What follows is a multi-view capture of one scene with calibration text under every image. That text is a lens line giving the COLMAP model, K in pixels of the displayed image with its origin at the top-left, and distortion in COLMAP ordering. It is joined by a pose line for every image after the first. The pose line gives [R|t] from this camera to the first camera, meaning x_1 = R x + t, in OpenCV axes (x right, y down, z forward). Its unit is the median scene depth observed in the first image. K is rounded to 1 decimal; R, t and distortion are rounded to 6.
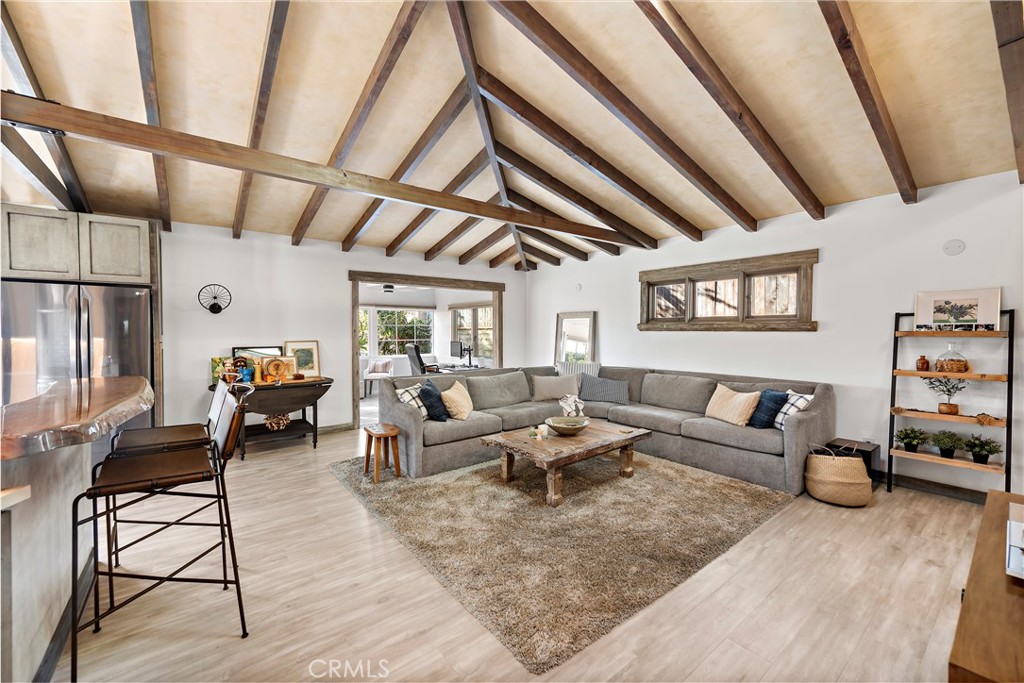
lens RADIAL K [[413.9, 0, 519.5], [0, 413.9, 332.3], [0, 0, 1]] dist [0.013922, -0.000063]
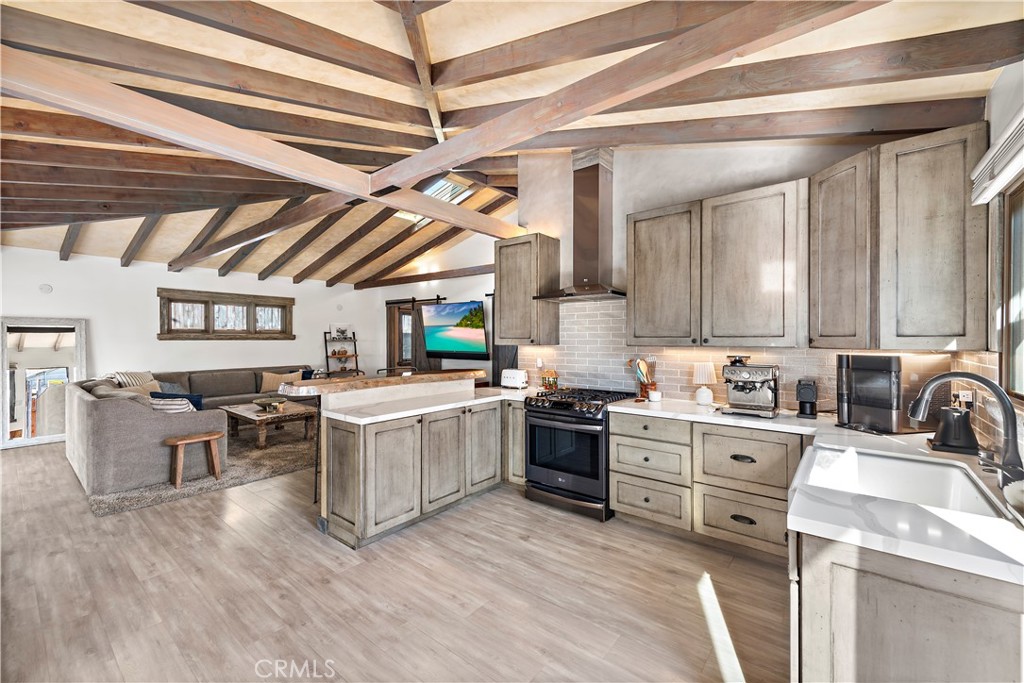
lens RADIAL K [[412.9, 0, 512.7], [0, 412.9, 336.7], [0, 0, 1]] dist [0.010987, -0.000270]
pose [[-0.224471, 0.001465, 0.974480, -1.299469], [0.002776, 0.999996, -0.000864, -0.011205], [-0.974477, 0.002511, -0.224474, 0.396237]]
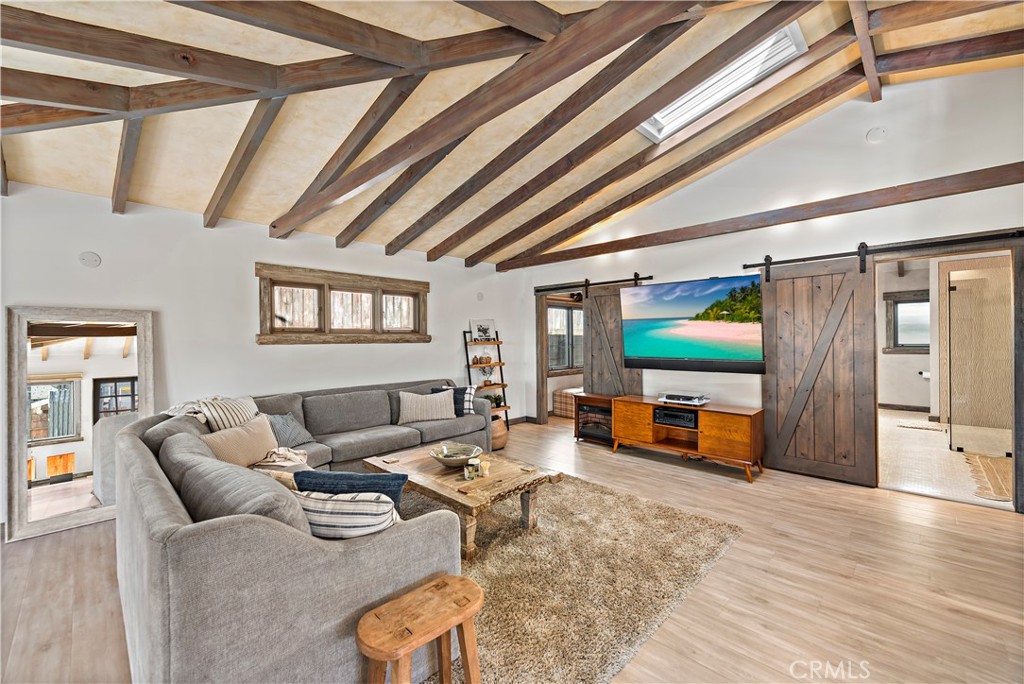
lens RADIAL K [[417.2, 0, 510.0], [0, 417.2, 338.5], [0, 0, 1]] dist [0.020403, -0.000114]
pose [[-0.124212, 0.002801, 0.992252, -0.617137], [0.012626, 0.999920, -0.001242, -0.009442], [-0.992175, 0.012374, -0.124237, 0.827401]]
